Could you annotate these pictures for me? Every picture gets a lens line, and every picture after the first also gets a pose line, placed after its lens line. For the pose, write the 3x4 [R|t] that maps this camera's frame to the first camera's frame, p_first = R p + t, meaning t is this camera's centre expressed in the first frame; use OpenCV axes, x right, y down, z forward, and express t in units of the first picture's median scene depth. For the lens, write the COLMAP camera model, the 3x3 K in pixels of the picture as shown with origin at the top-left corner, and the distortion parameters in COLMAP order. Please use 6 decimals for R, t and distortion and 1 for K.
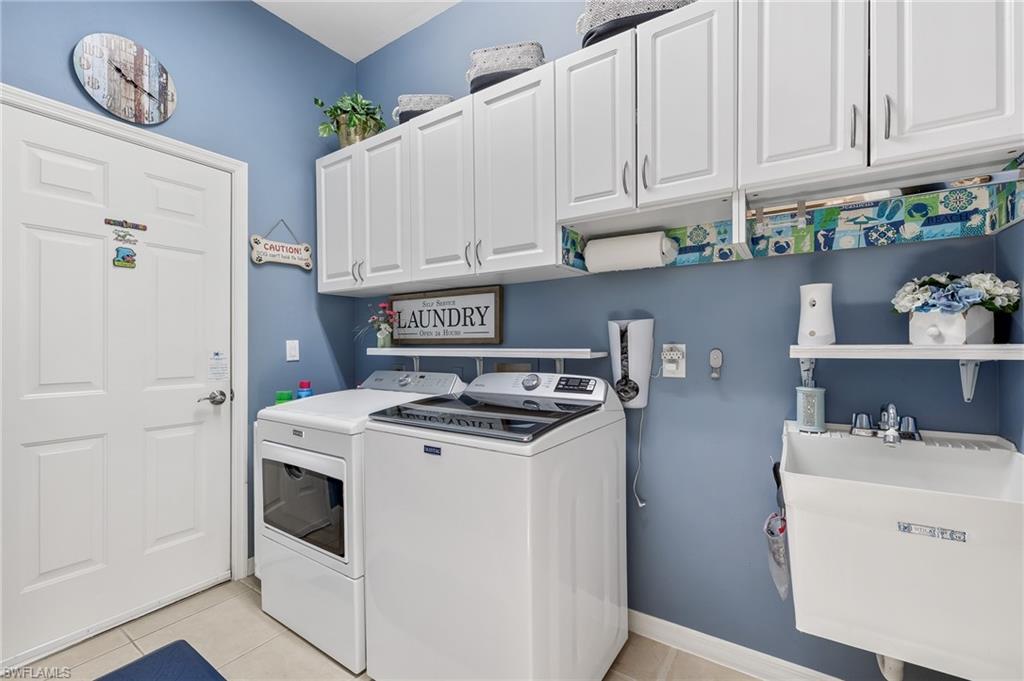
lens RADIAL K [[433.8, 0, 512.2], [0, 433.8, 342.4], [0, 0, 1]] dist [-0.001403, -0.000217]
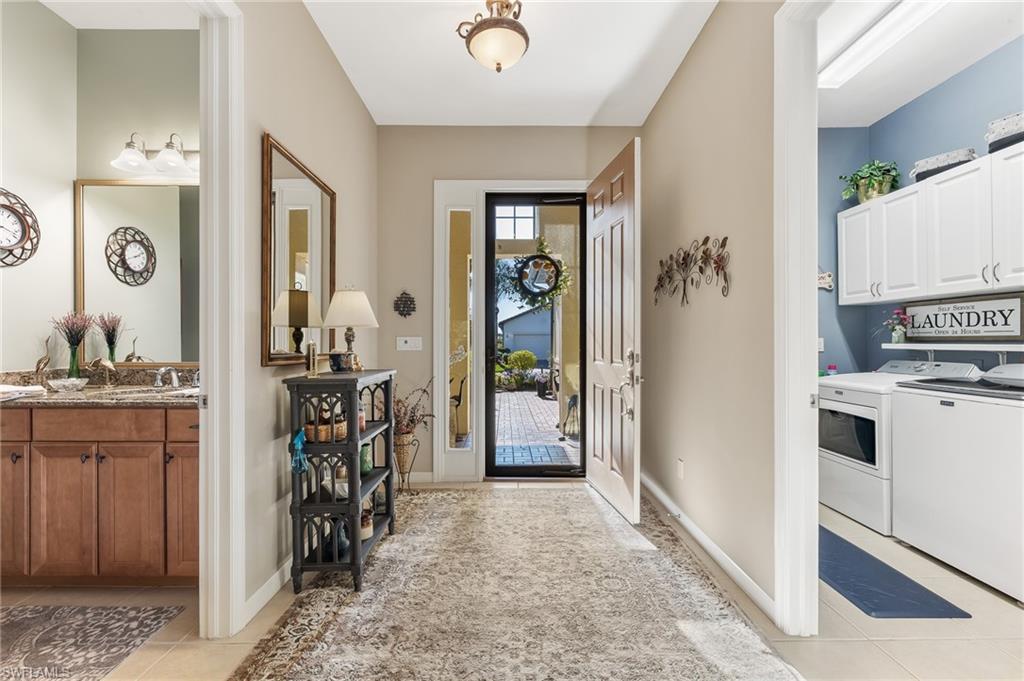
lens RADIAL K [[433.8, 0, 512.2], [0, 433.8, 342.4], [0, 0, 1]] dist [-0.001403, -0.000217]
pose [[0.562213, 0.005680, -0.826973, 0.146428], [0.003050, 0.999955, 0.008942, -0.006409], [0.826987, -0.007550, 0.562171, -0.769776]]
